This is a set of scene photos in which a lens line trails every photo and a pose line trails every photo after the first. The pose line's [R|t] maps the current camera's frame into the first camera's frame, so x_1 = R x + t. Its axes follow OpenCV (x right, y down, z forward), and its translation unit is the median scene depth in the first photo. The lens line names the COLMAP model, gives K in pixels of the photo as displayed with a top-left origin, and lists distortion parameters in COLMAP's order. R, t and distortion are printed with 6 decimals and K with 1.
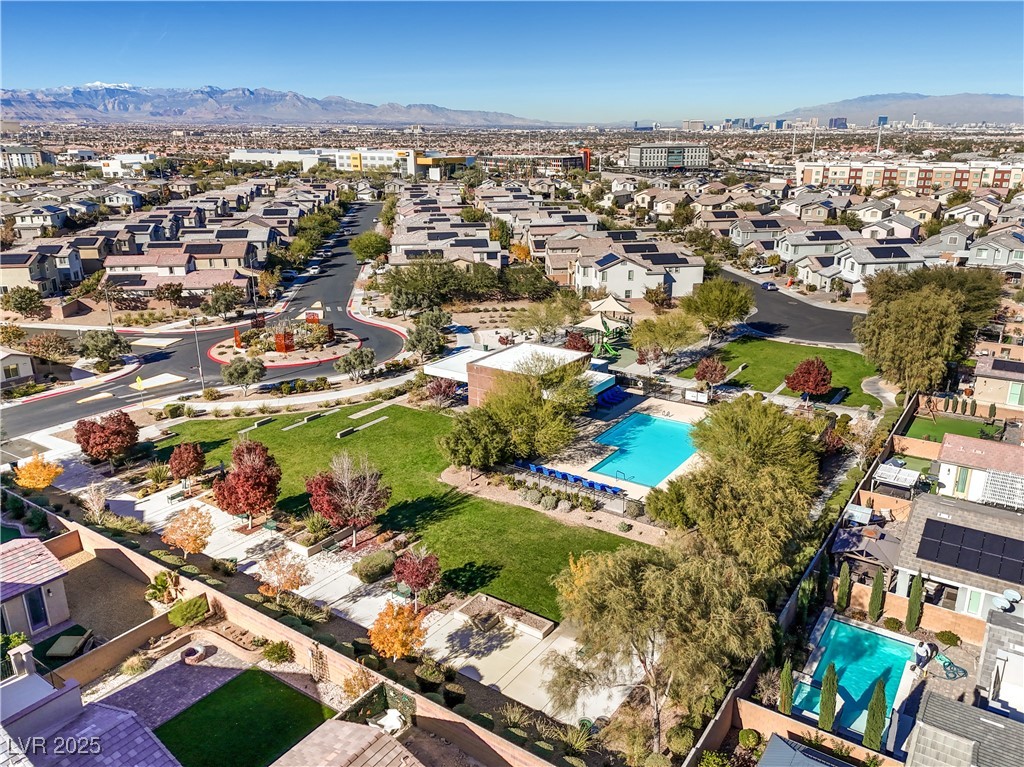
lens RADIAL K [[774.9, 0, 510.3], [0, 774.9, 384.5], [0, 0, 1]] dist [0.075939, -0.060241]
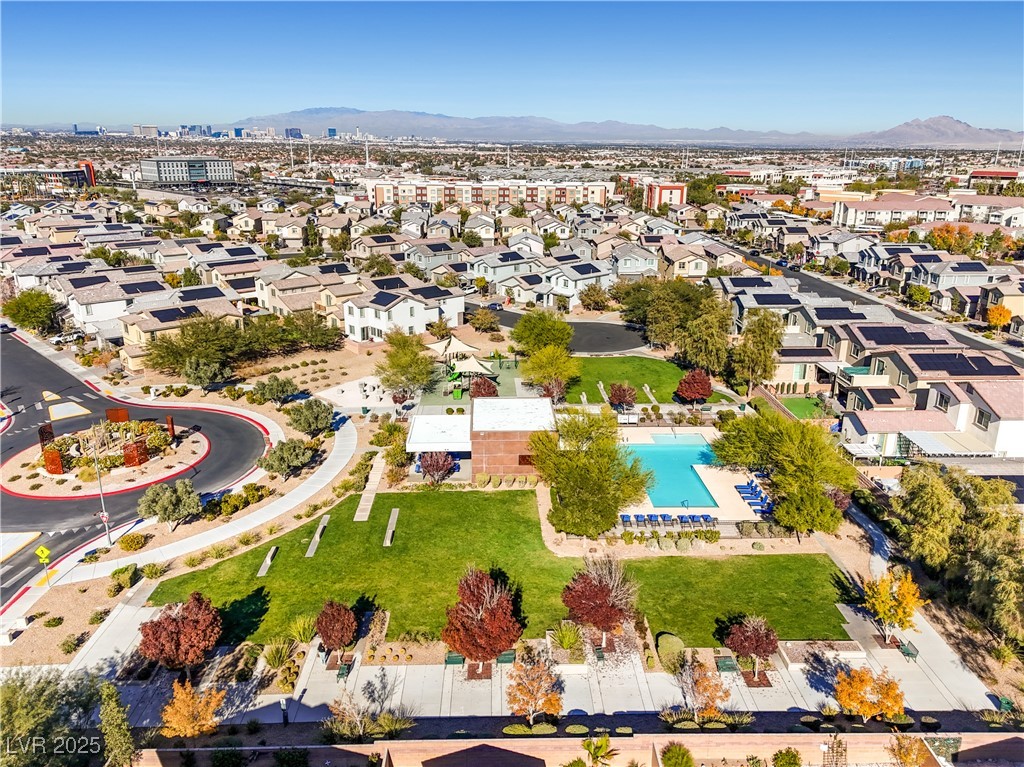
lens RADIAL K [[774.9, 0, 510.3], [0, 774.9, 384.5], [0, 0, 1]] dist [0.075939, -0.060241]
pose [[0.805446, -0.169056, 0.568047, -0.314688], [0.174378, 0.983628, 0.045483, -0.068433], [-0.566436, 0.062420, 0.821739, 0.104343]]
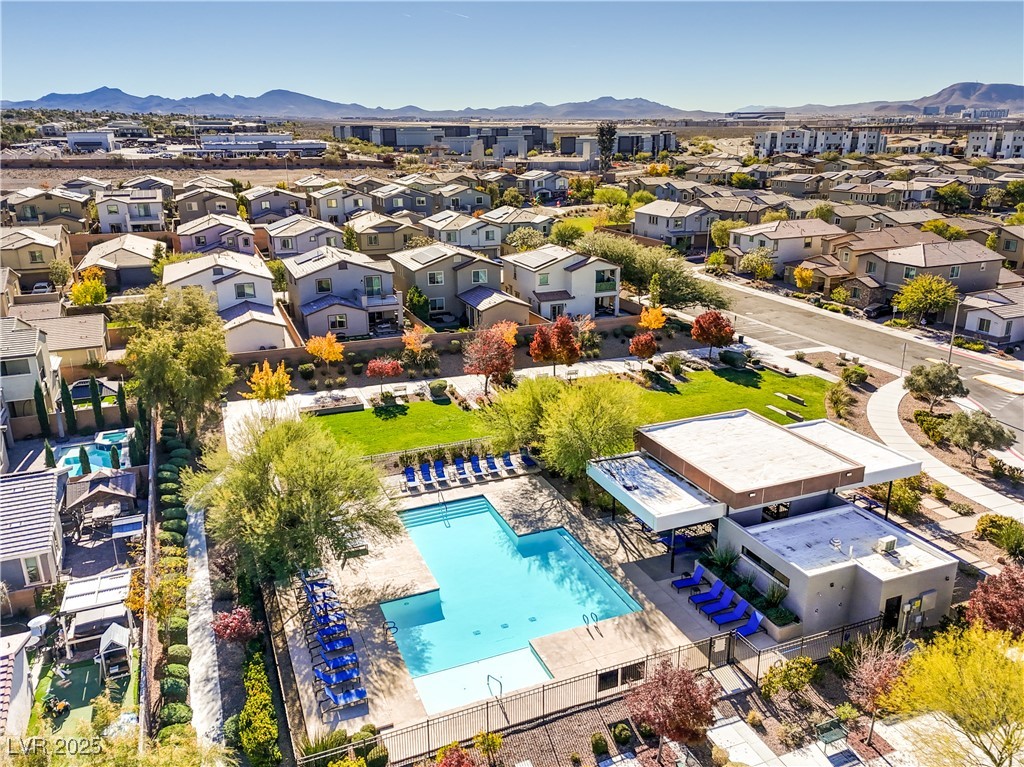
lens RADIAL K [[774.9, 0, 510.3], [0, 774.9, 384.5], [0, 0, 1]] dist [0.075939, -0.060241]
pose [[-0.546969, 0.272221, -0.791657, 0.331492], [-0.244898, 0.852255, 0.462263, -0.174797], [0.800531, 0.446718, -0.399491, 0.626411]]
